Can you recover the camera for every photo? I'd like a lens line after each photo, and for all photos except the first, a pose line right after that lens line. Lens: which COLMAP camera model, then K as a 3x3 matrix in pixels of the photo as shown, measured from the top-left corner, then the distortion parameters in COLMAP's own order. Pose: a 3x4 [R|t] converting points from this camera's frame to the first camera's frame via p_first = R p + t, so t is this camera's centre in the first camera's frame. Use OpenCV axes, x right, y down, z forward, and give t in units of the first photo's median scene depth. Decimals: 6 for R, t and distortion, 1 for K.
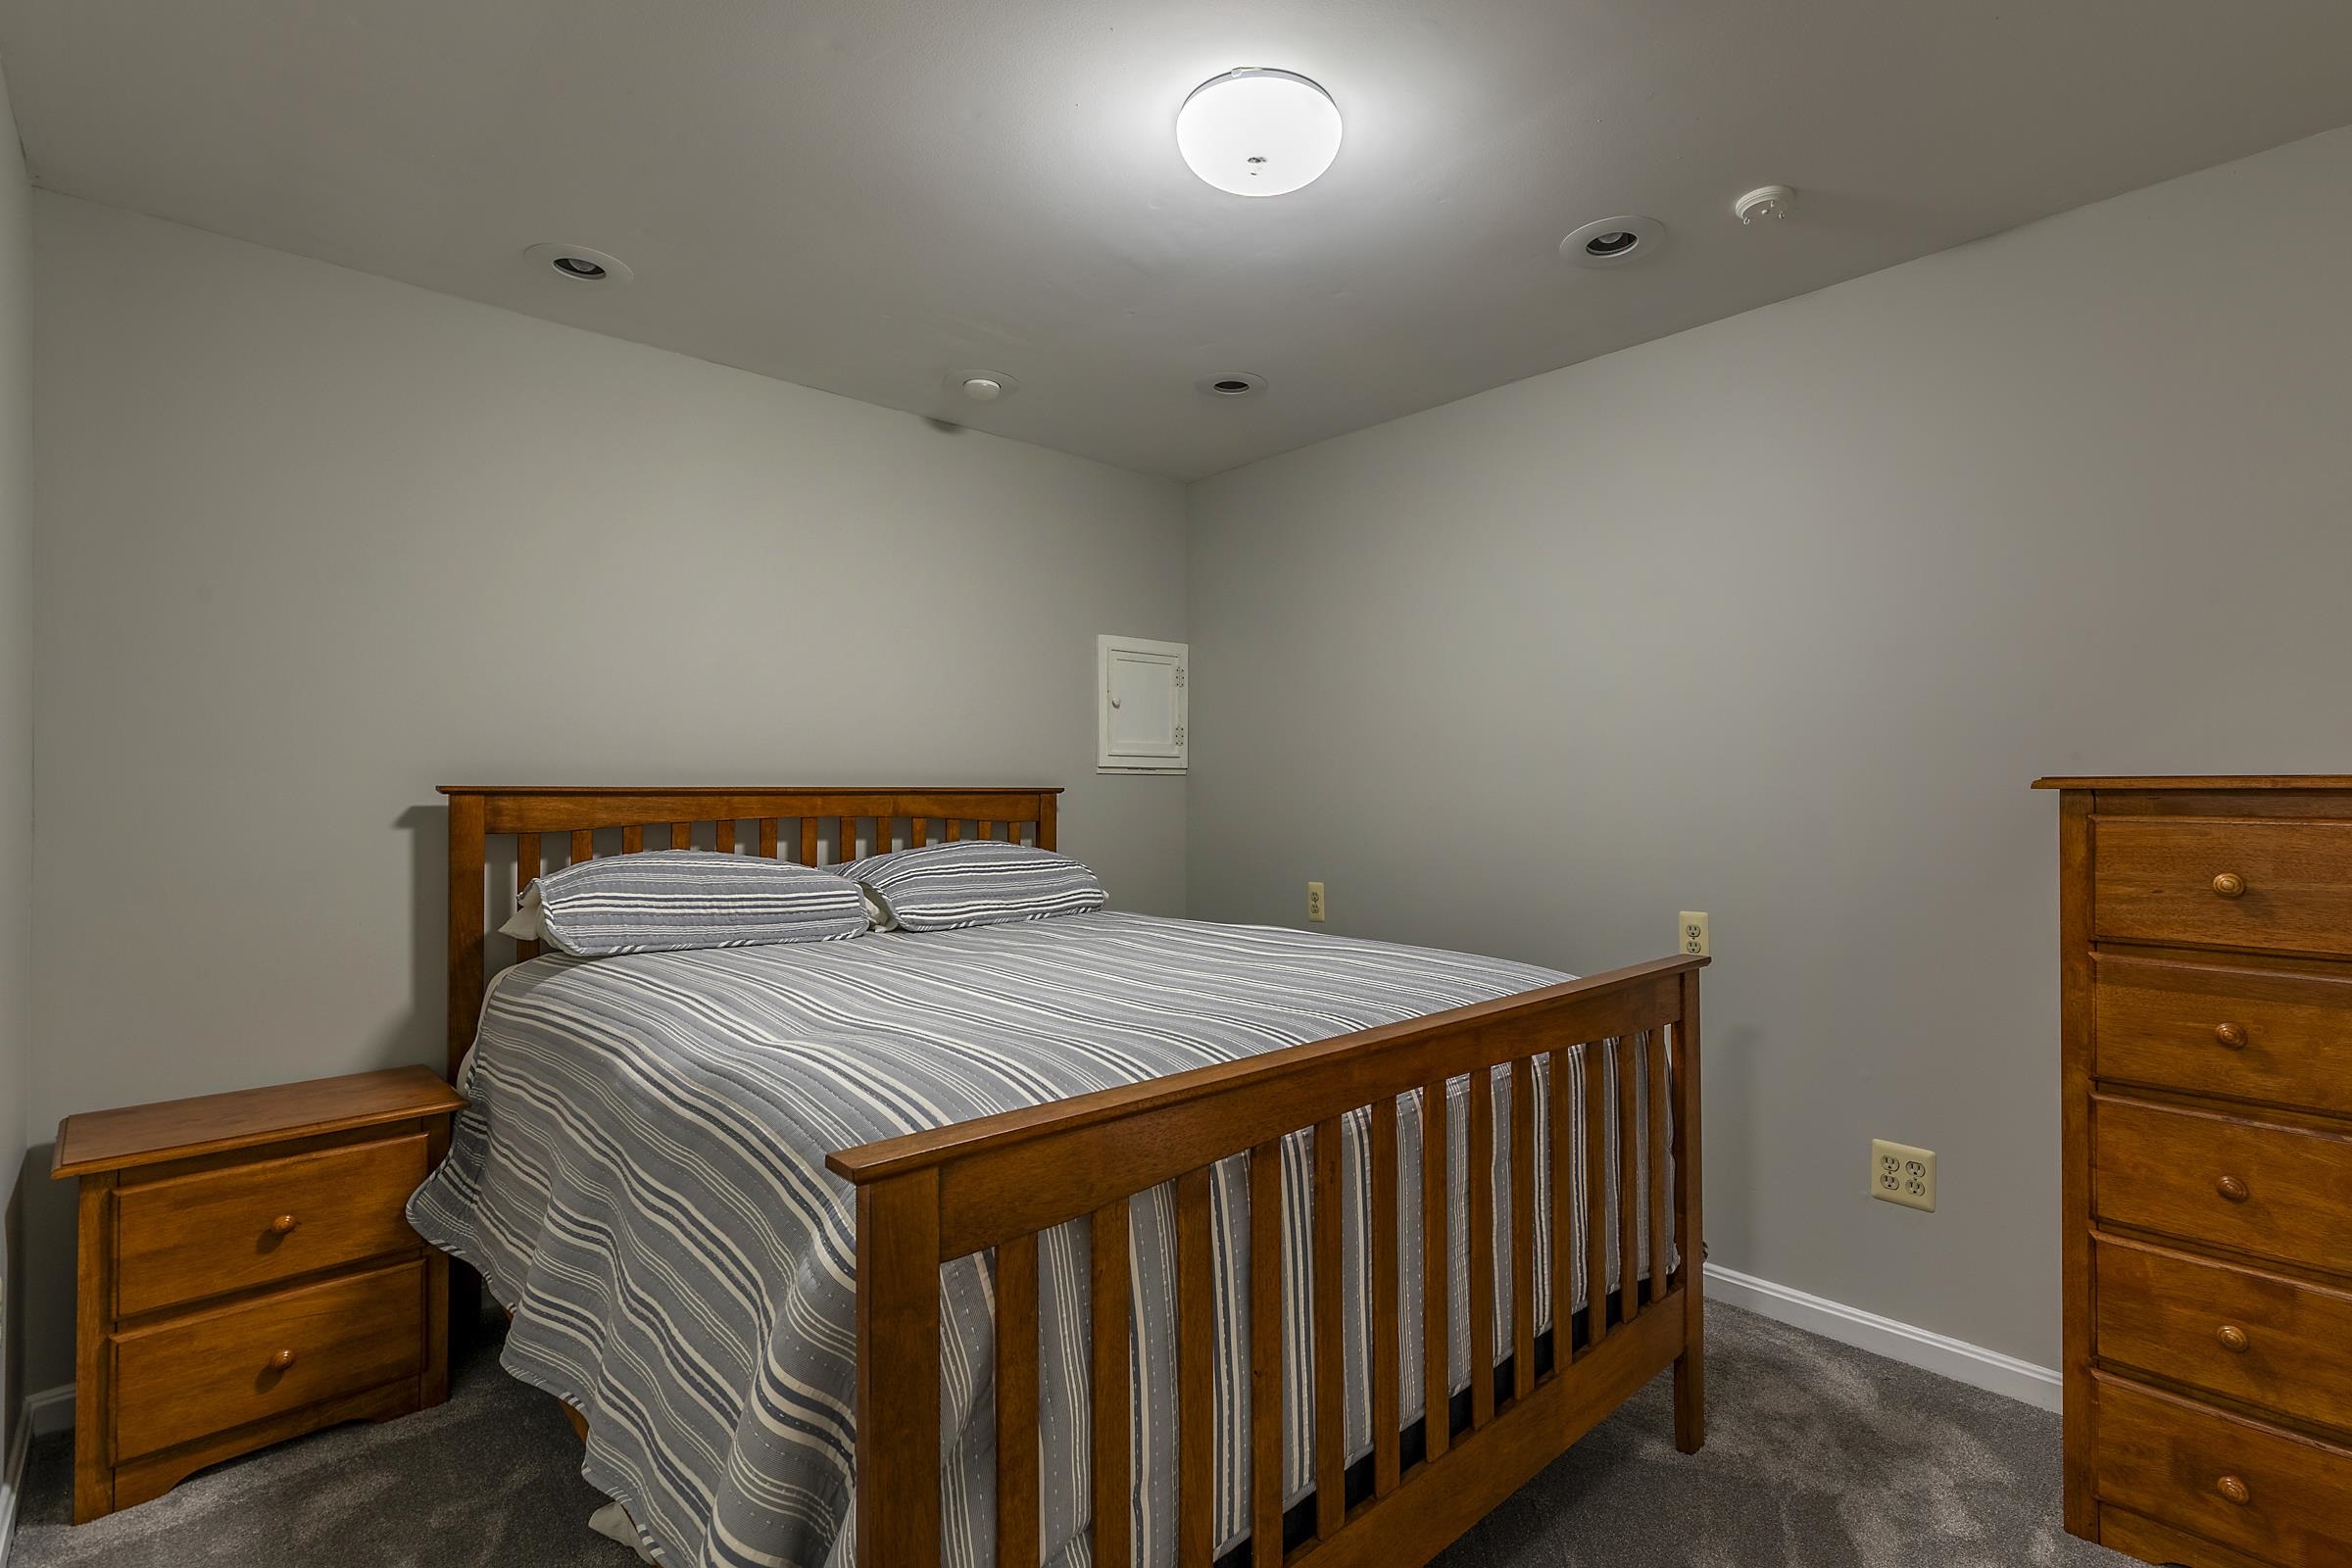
lens RADIAL K [[1071.5, 0, 1197.3], [0, 1071.5, 782.2], [0, 0, 1]] dist [0.010841, -0.000374]
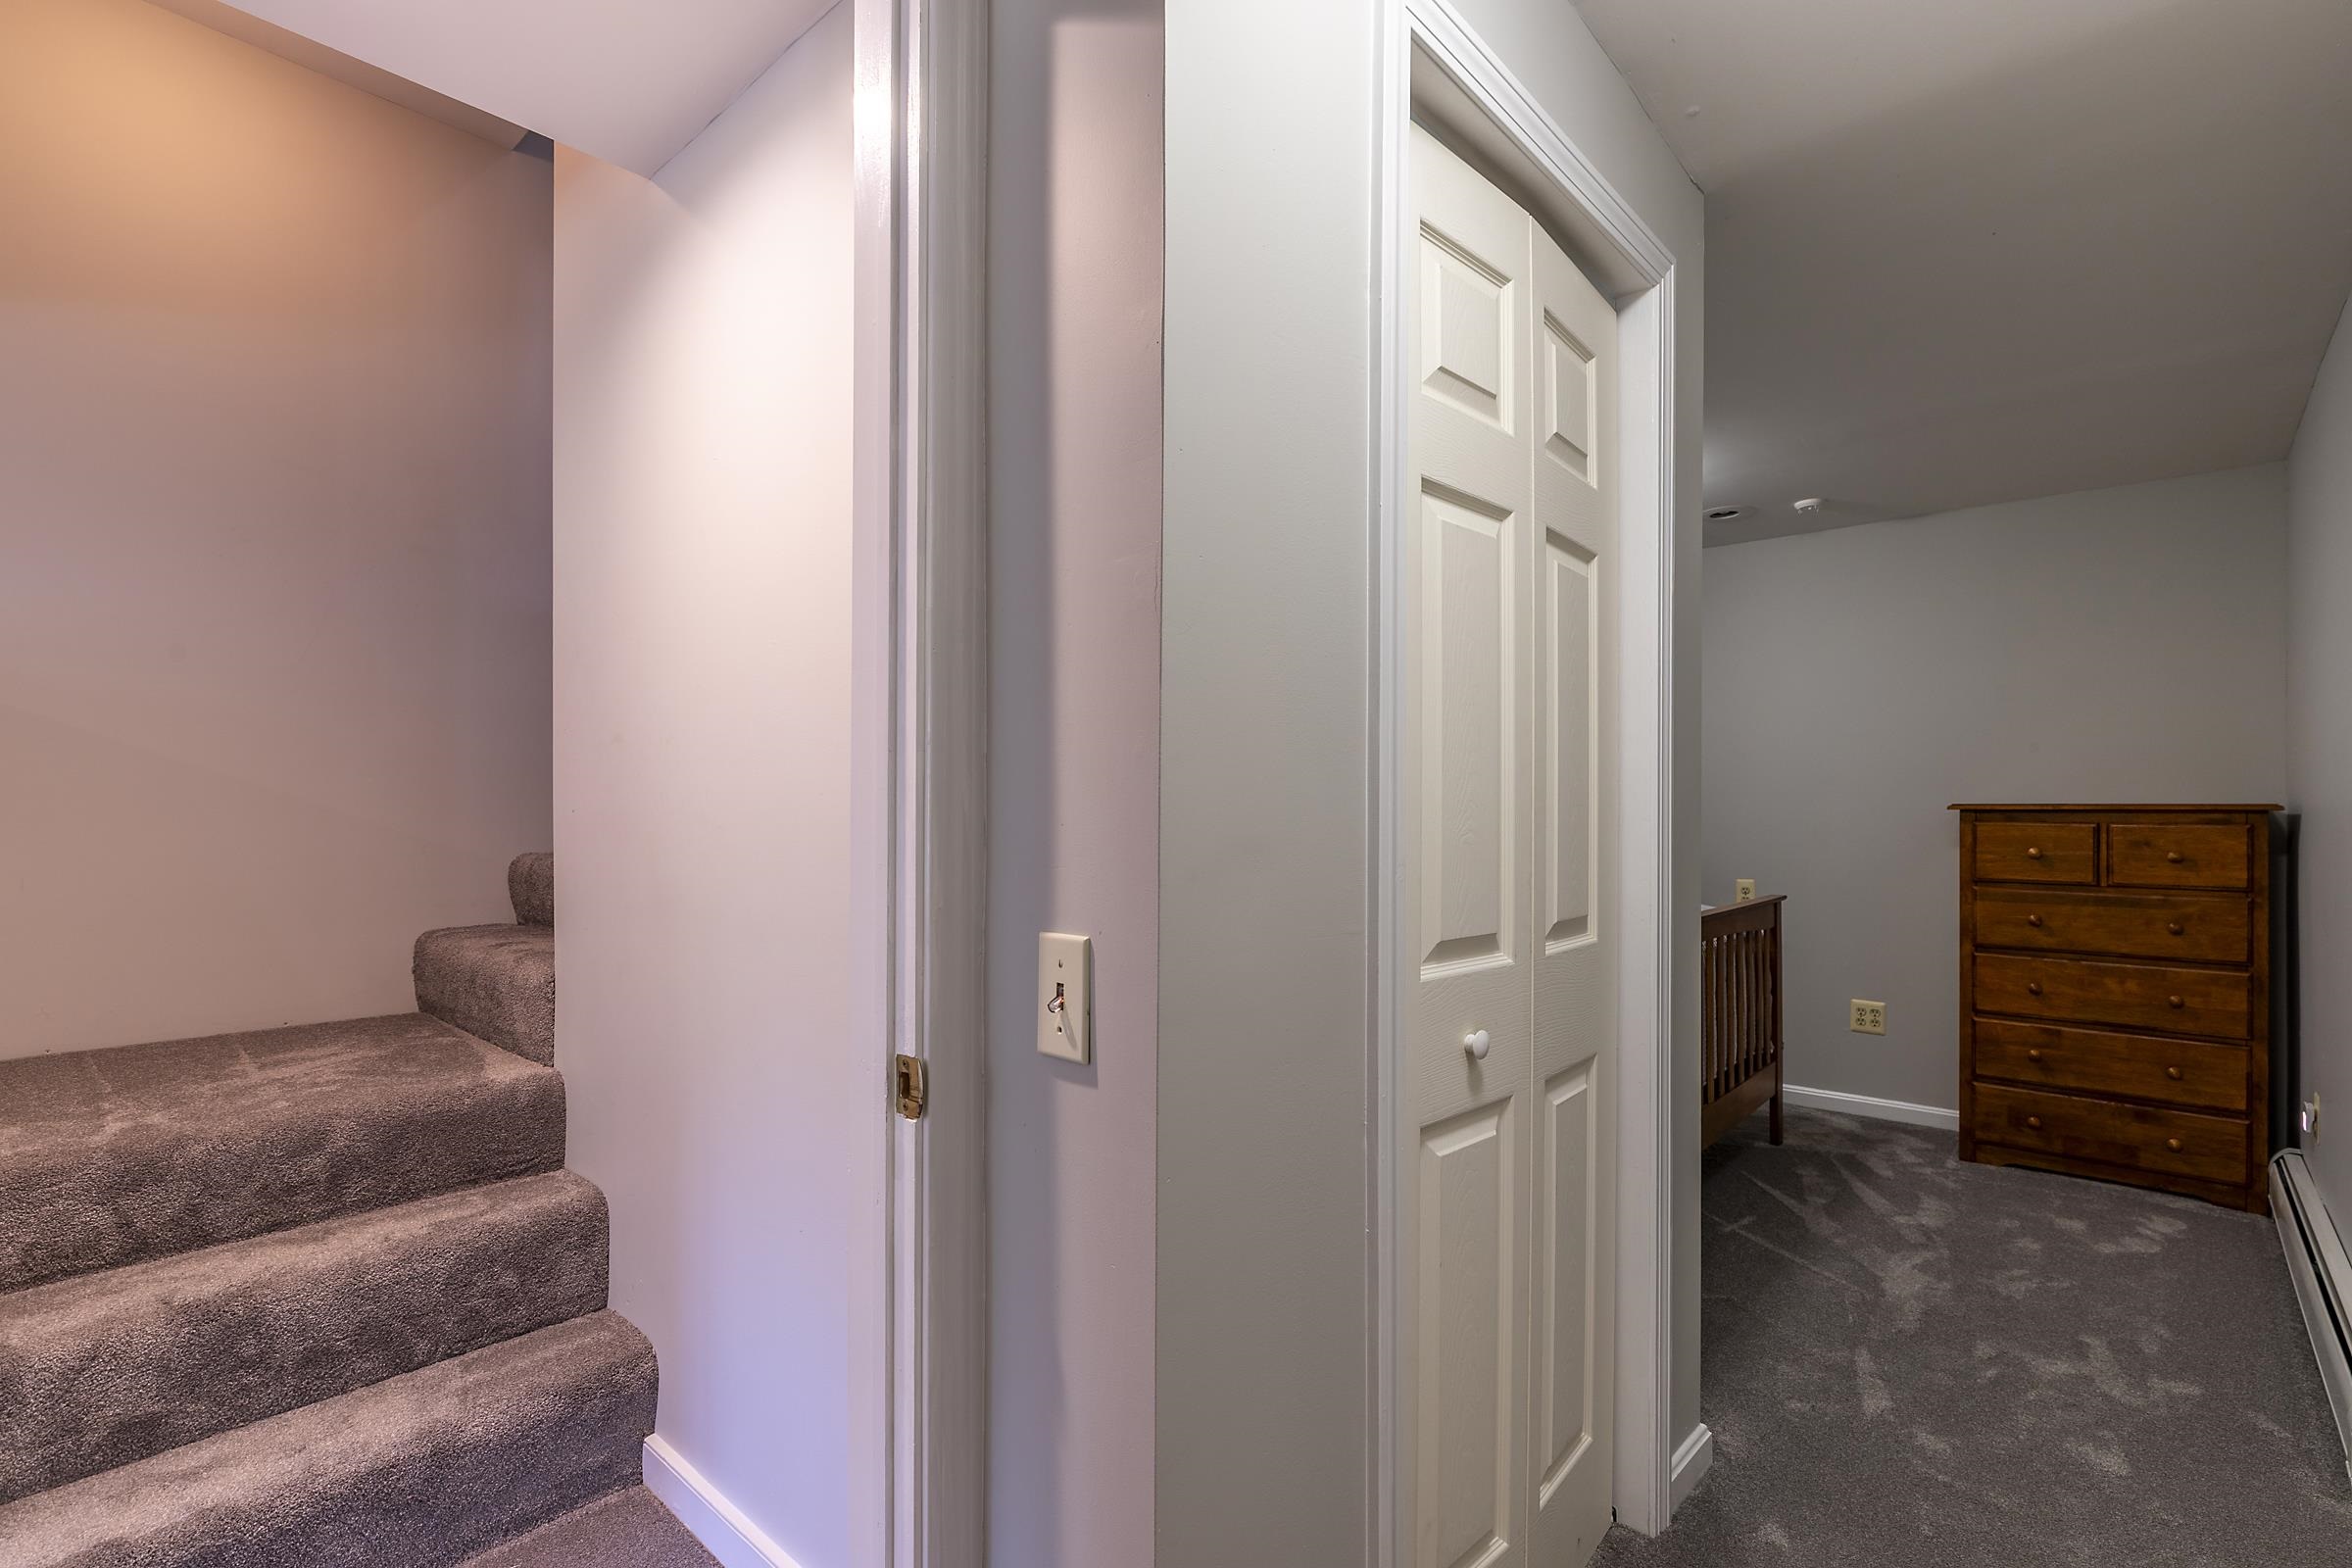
lens RADIAL K [[1032.3, 0, 1183.7], [0, 1032.3, 804.9], [0, 0, 1]] dist [0.009032, -0.000013]
pose [[0.996438, -0.001535, 0.084310, -0.902567], [0.000906, 0.999971, 0.007500, -0.019989], [-0.084319, -0.007397, 0.996411, -0.911301]]
